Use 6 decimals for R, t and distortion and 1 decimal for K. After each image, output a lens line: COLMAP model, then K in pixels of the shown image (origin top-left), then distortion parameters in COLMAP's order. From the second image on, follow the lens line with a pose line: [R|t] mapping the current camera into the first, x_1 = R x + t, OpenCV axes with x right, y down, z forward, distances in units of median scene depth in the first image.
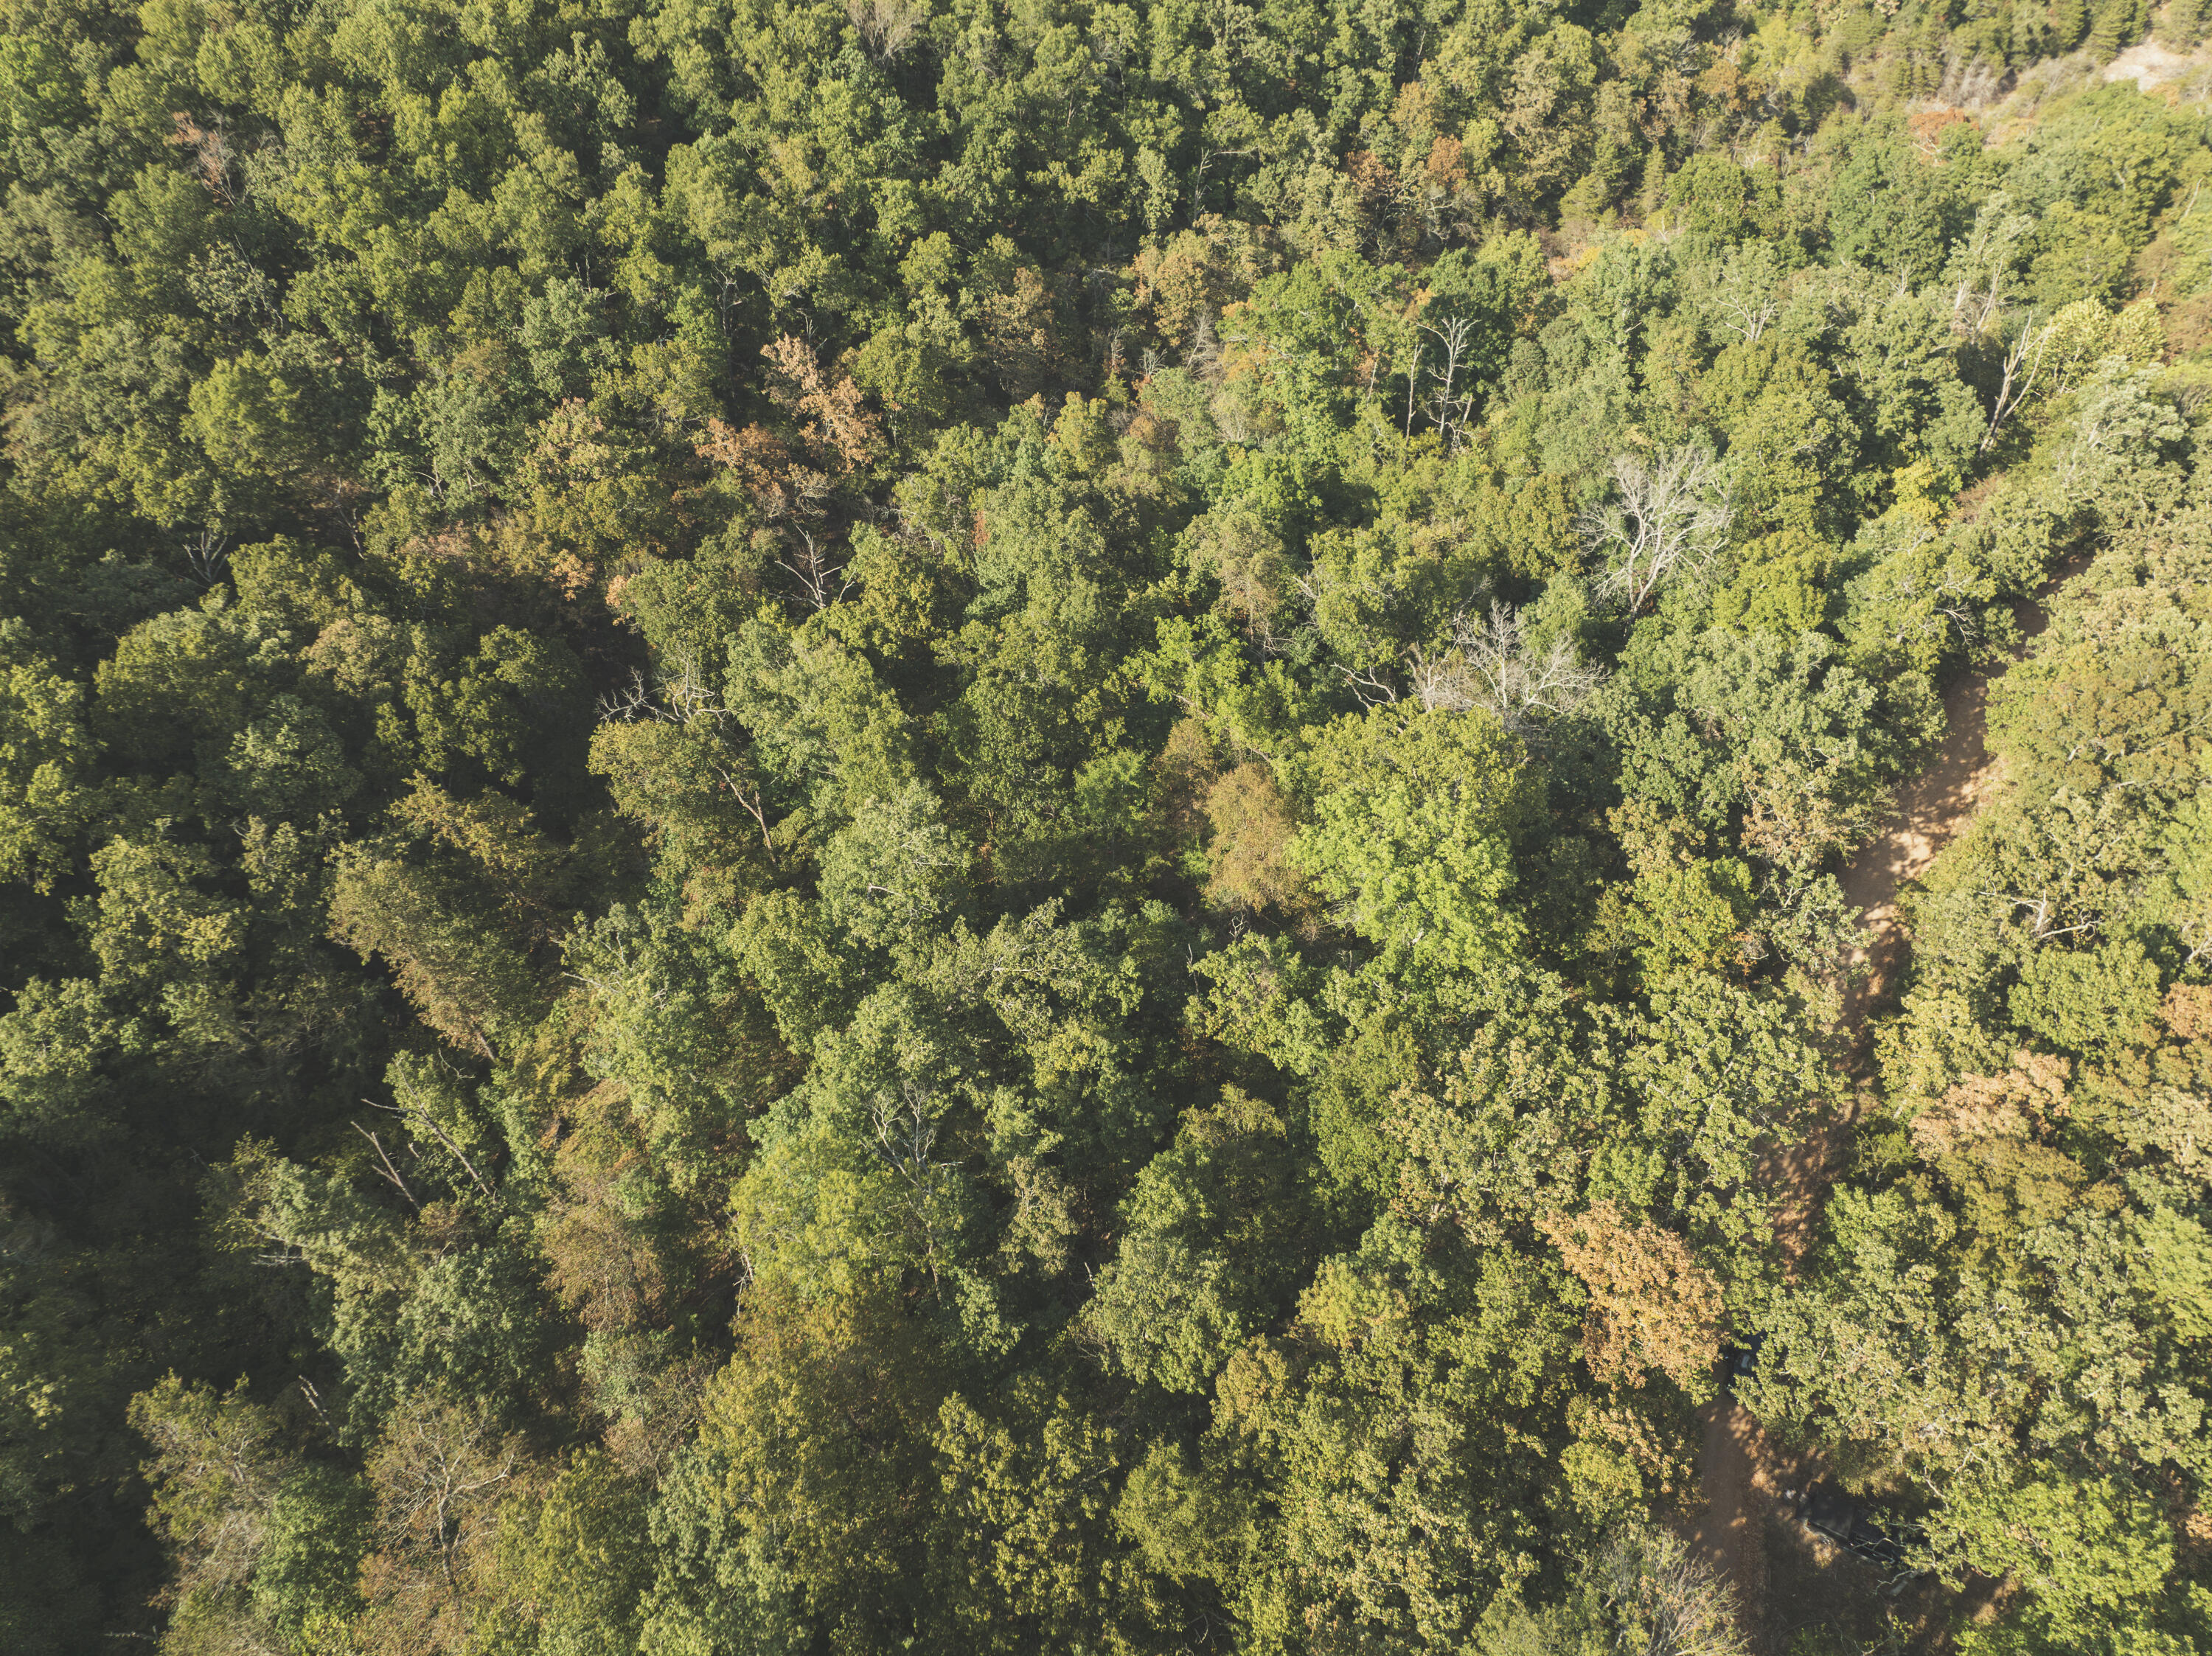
lens RADIAL K [[1555.0, 0, 1099.5], [0, 1555.0, 825.6], [0, 0, 1]] dist [-0.036906, -0.001750]
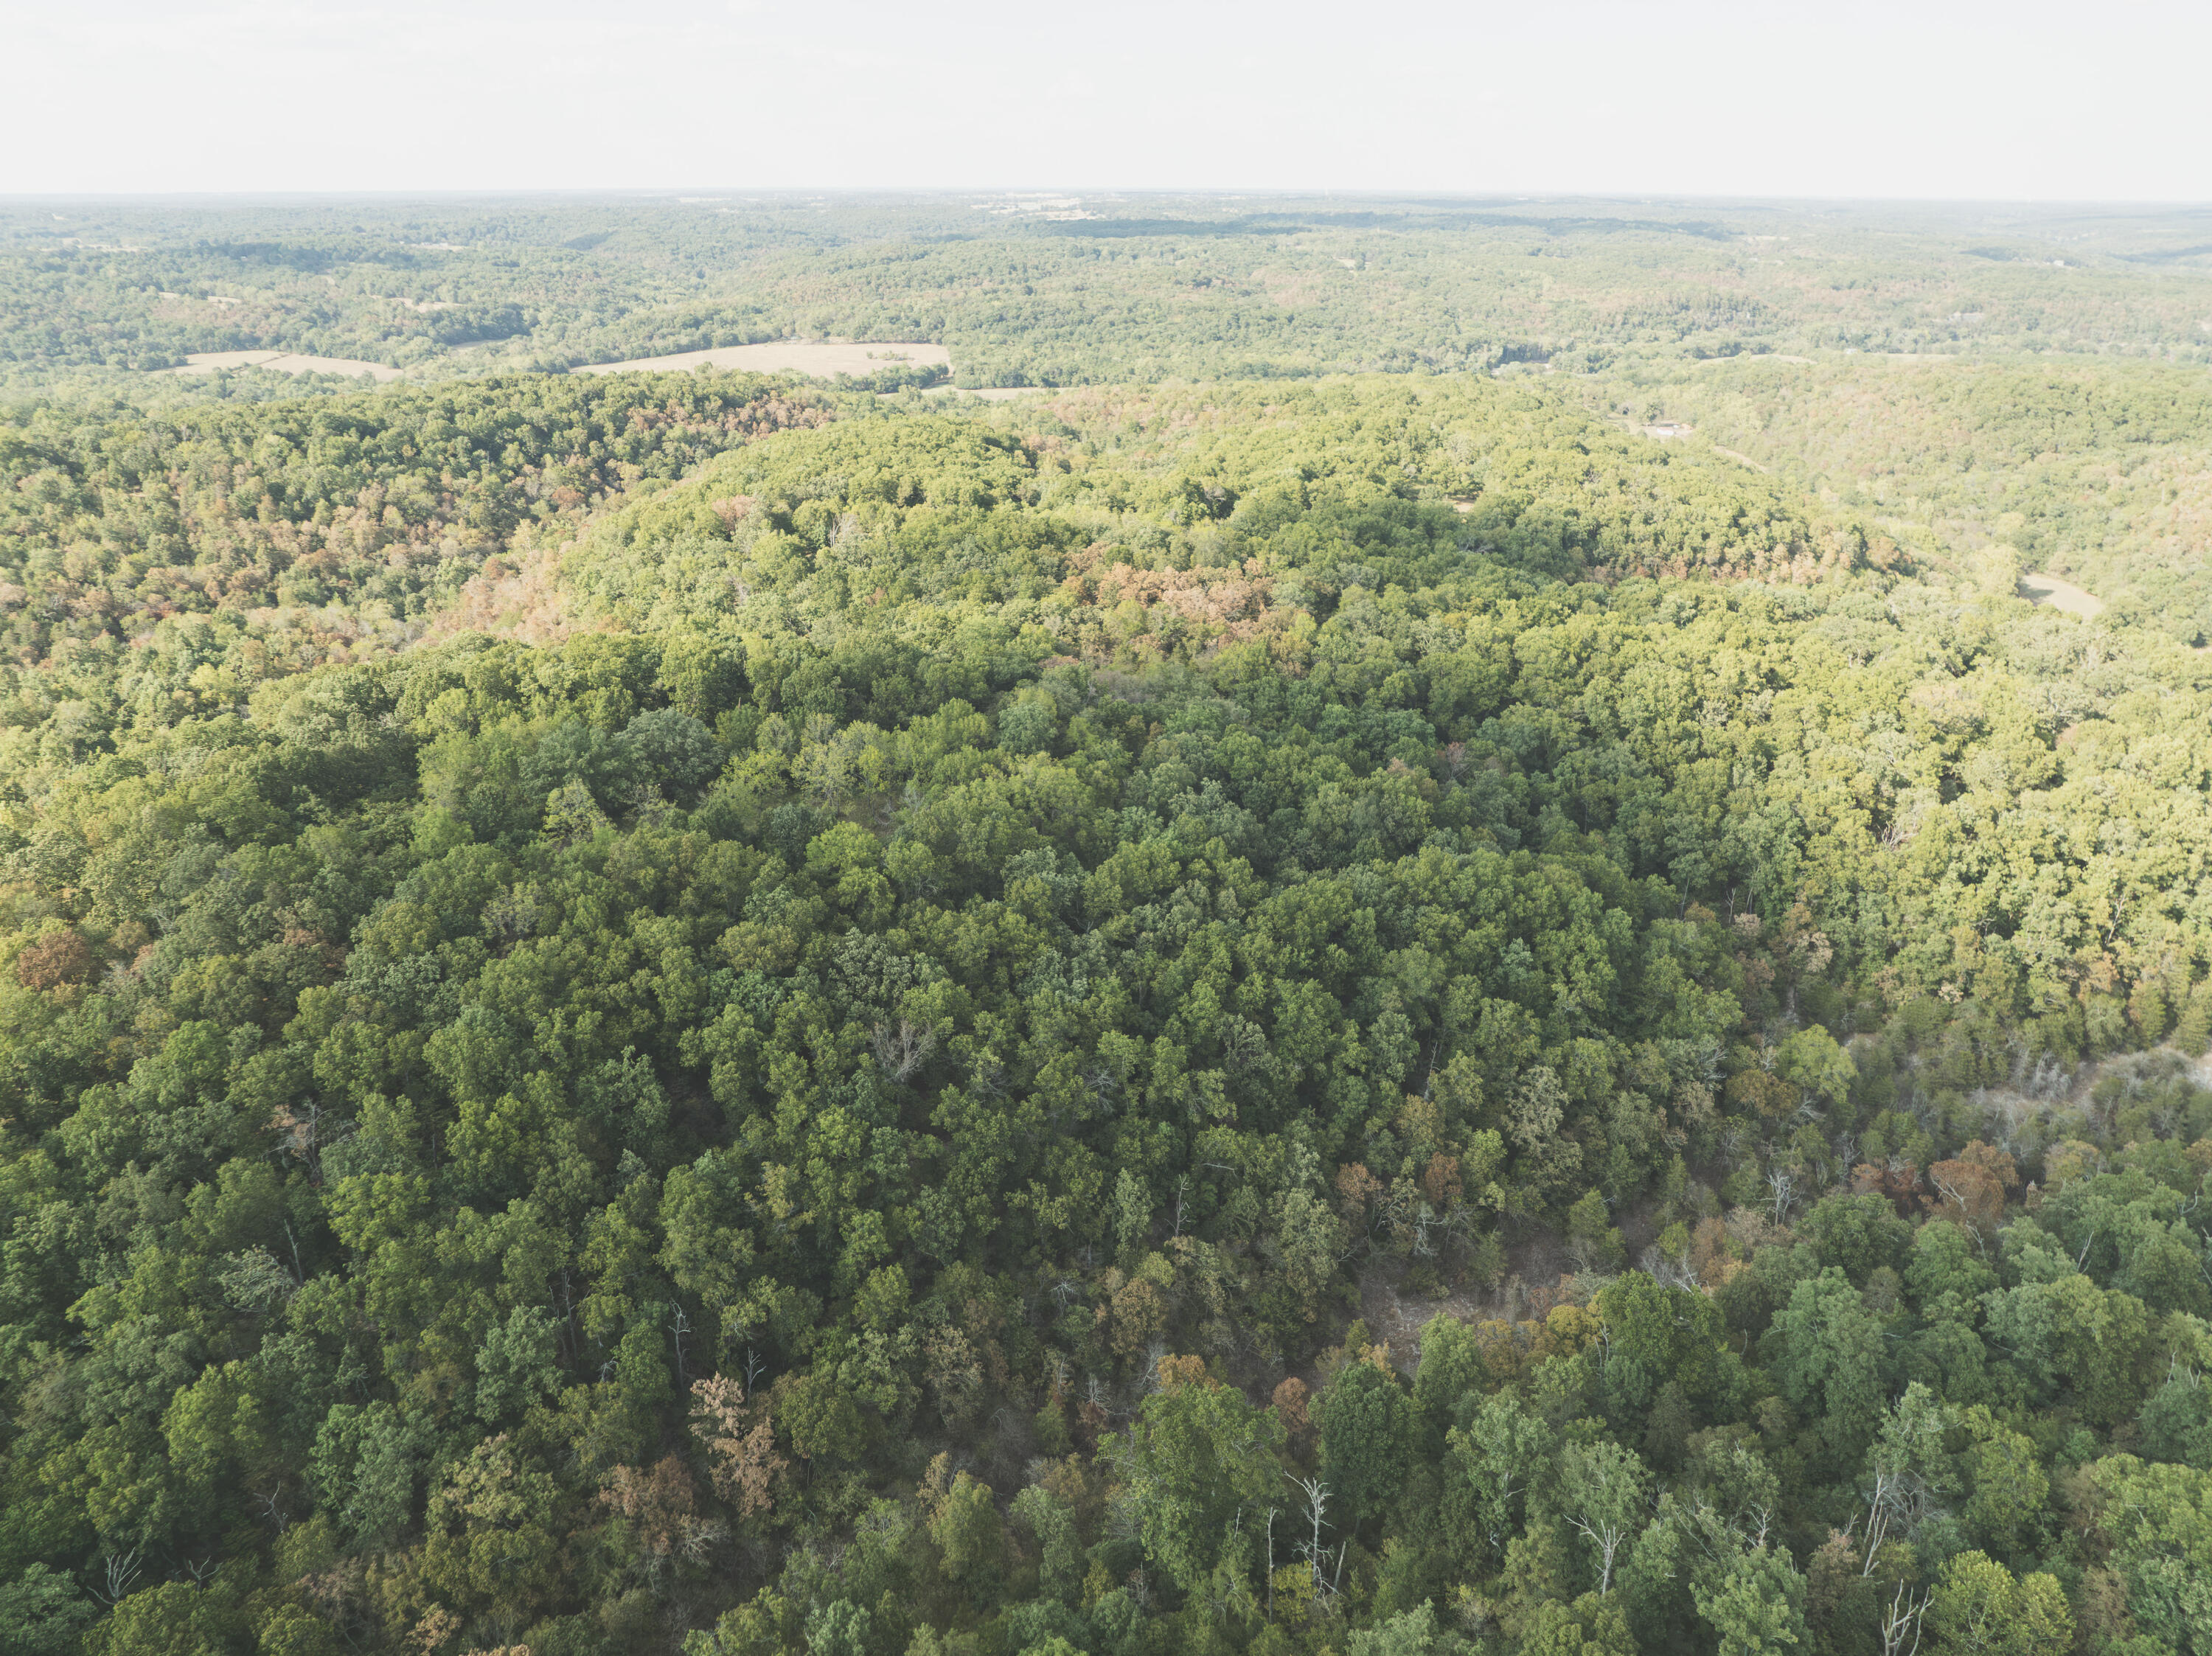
lens RADIAL K [[1555.0, 0, 1099.5], [0, 1555.0, 825.6], [0, 0, 1]] dist [-0.036906, -0.001750]
pose [[0.982019, 0.078727, -0.171586, 0.176993], [-0.140005, 0.913419, -0.382183, -0.239935], [0.126642, 0.399334, 0.908017, -0.083299]]
